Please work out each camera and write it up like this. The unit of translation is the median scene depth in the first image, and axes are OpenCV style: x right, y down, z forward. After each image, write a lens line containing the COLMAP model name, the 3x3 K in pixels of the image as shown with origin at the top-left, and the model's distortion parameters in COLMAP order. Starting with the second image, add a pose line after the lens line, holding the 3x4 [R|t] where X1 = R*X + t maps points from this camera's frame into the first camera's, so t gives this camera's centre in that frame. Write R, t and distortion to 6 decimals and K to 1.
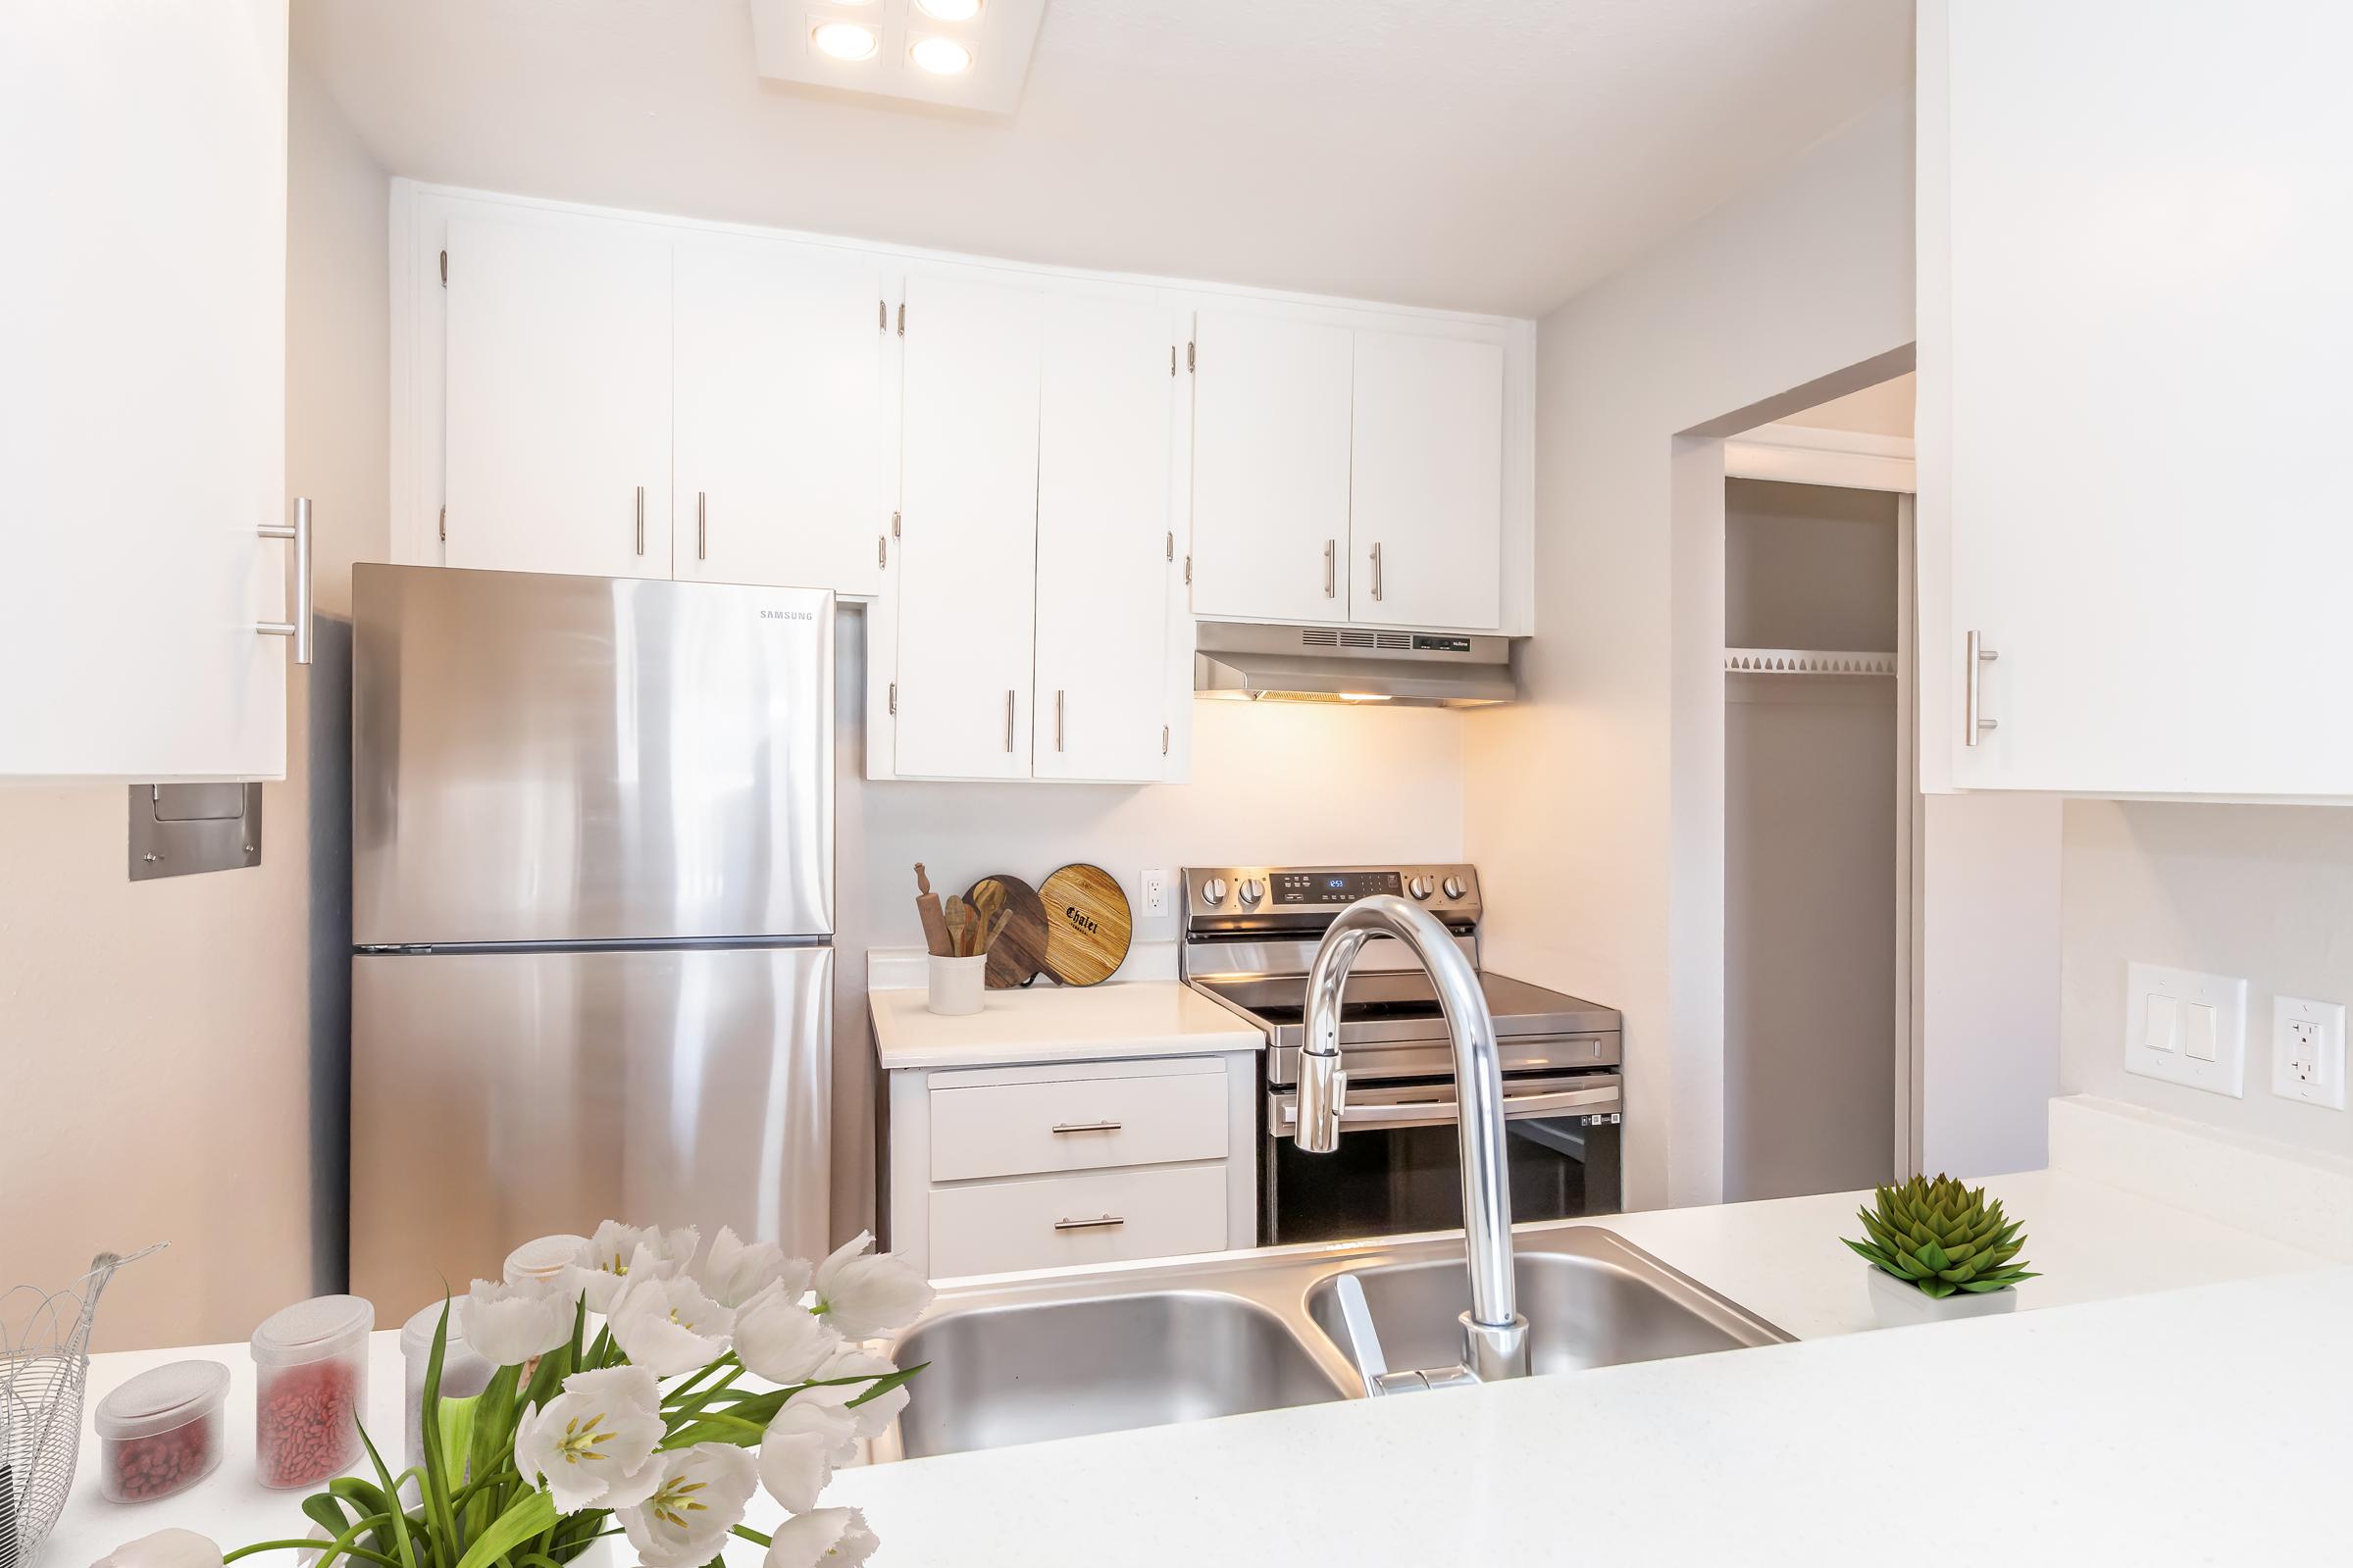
lens RADIAL K [[1085.5, 0, 1176.5], [0, 1085.5, 784.0], [0, 0, 1]] dist [0.002012, -0.000473]
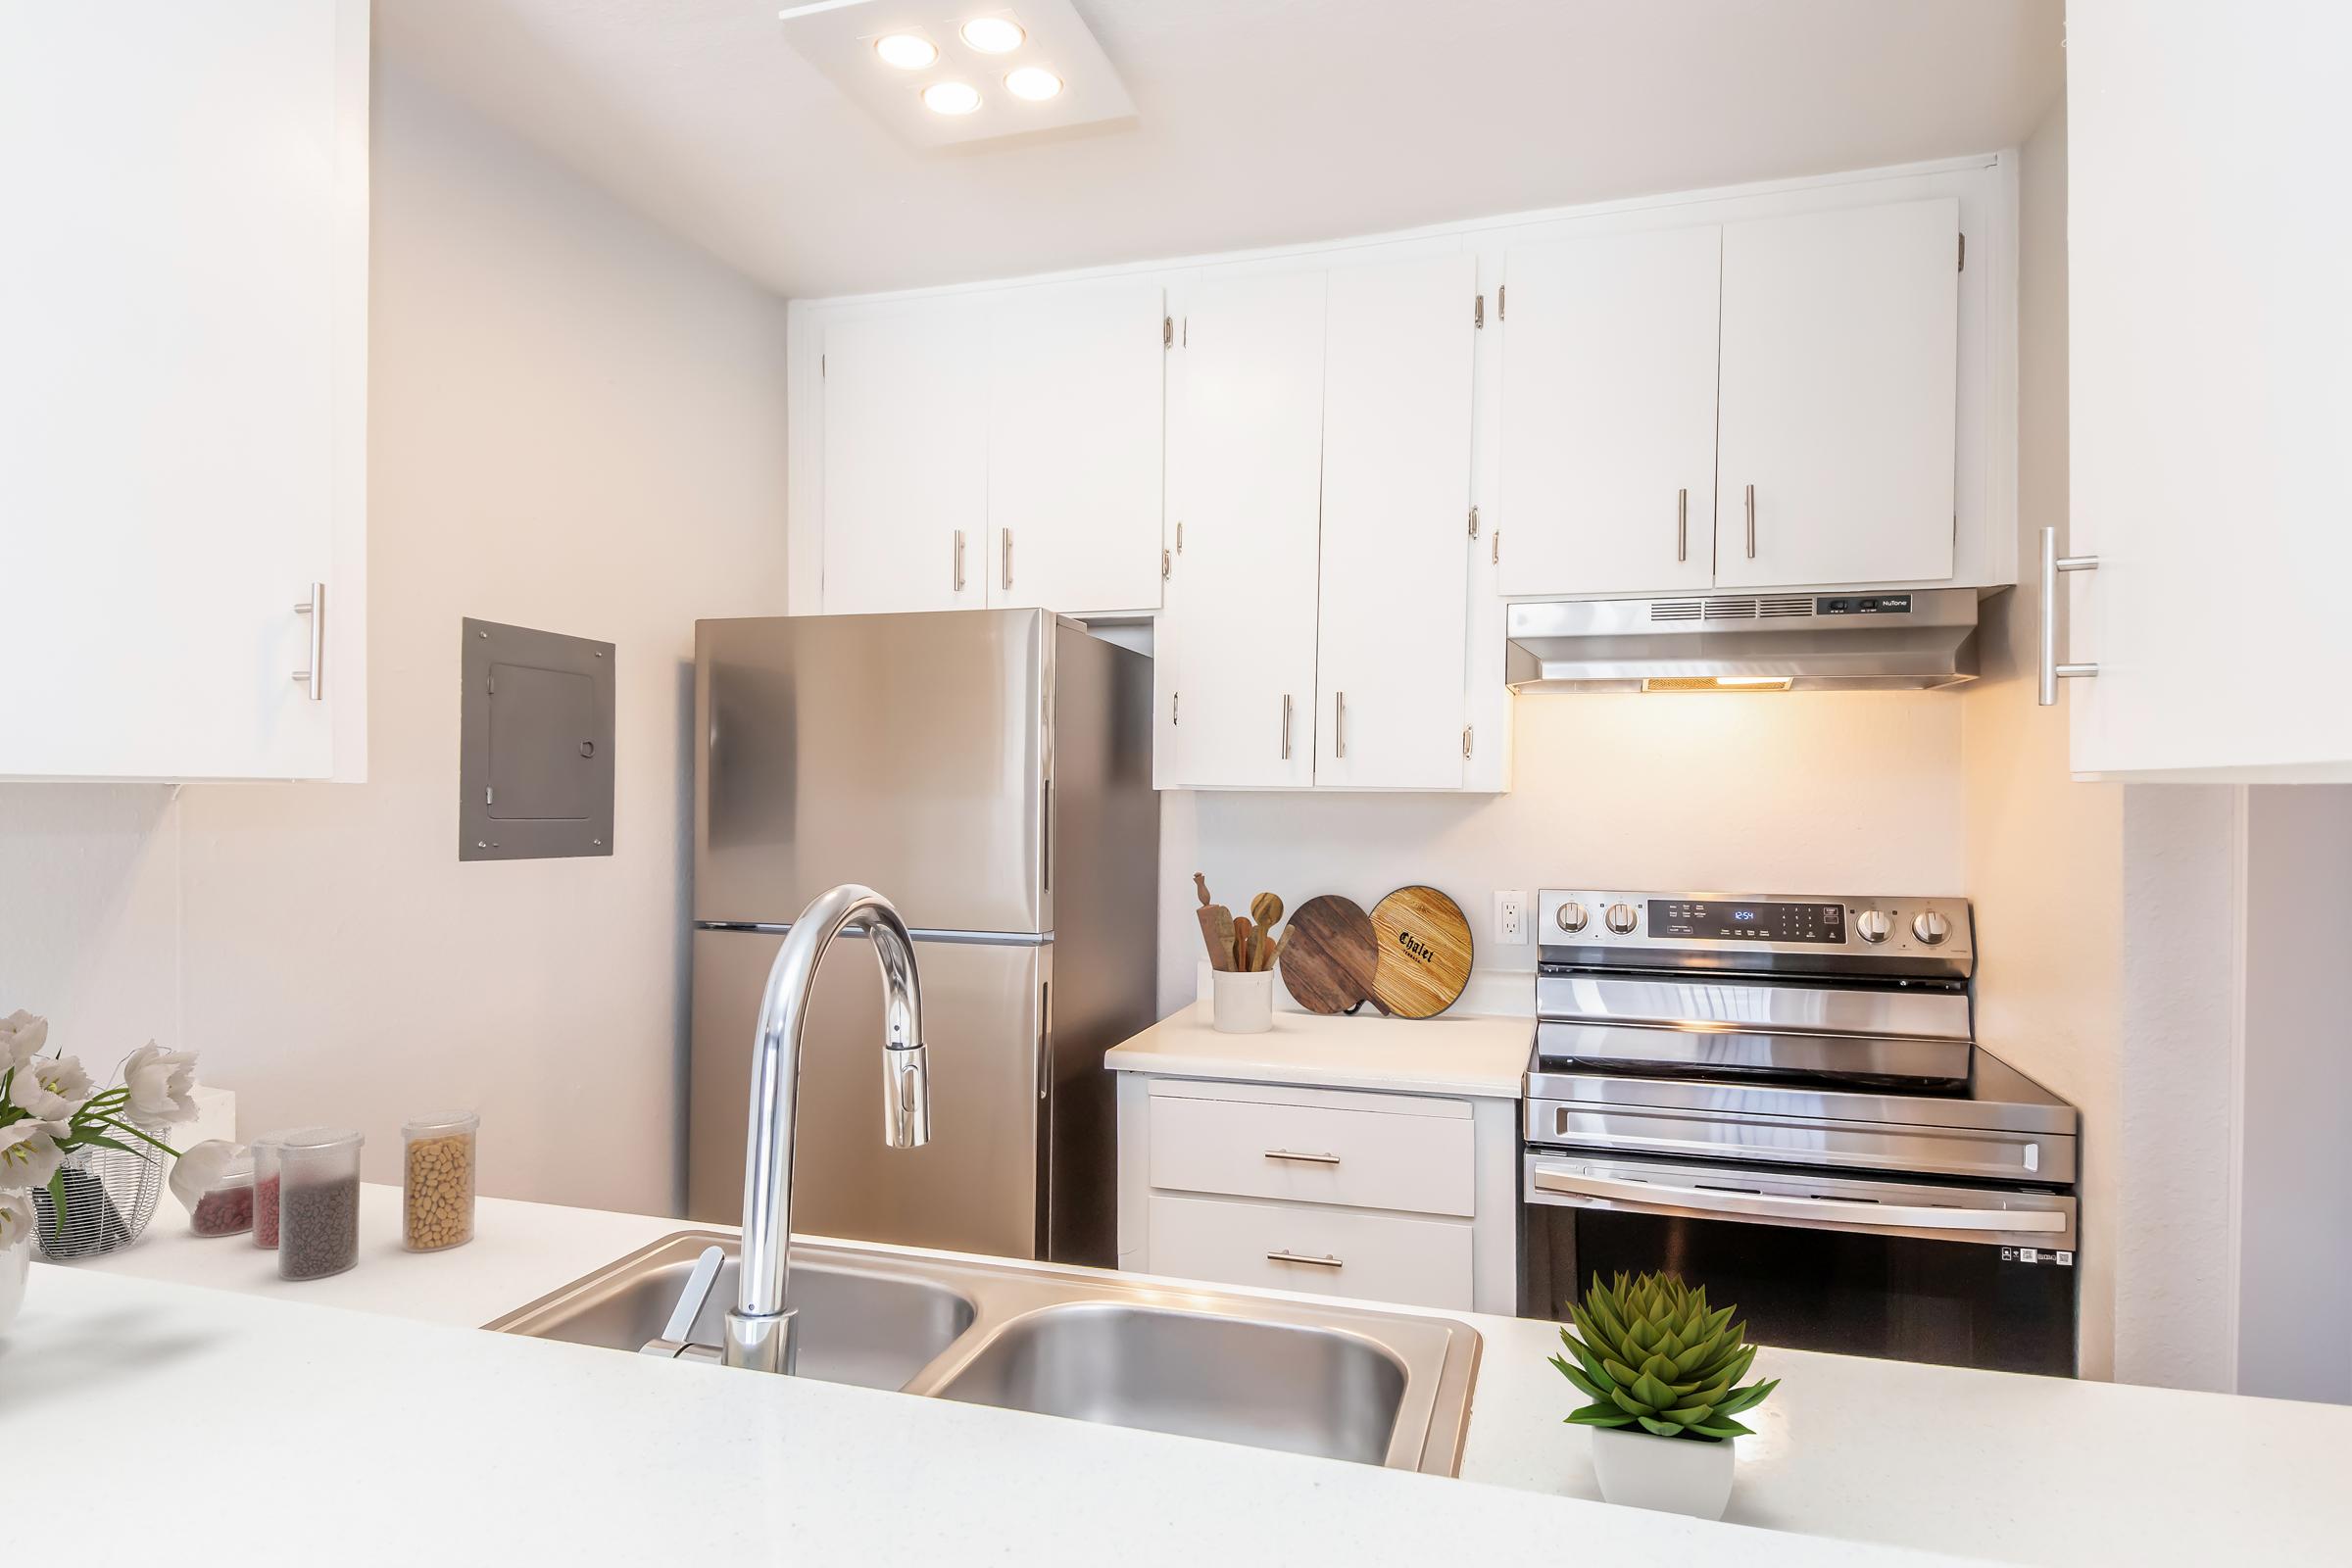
lens RADIAL K [[1179.6, 0, 1172.3], [0, 1179.6, 793.9], [0, 0, 1]] dist [-0.001791, -0.000694]
pose [[0.871120, -0.009226, -0.490984, 0.263253], [0.006022, 0.999949, -0.008104, 0.008677], [0.491034, 0.004103, 0.871131, 0.046180]]
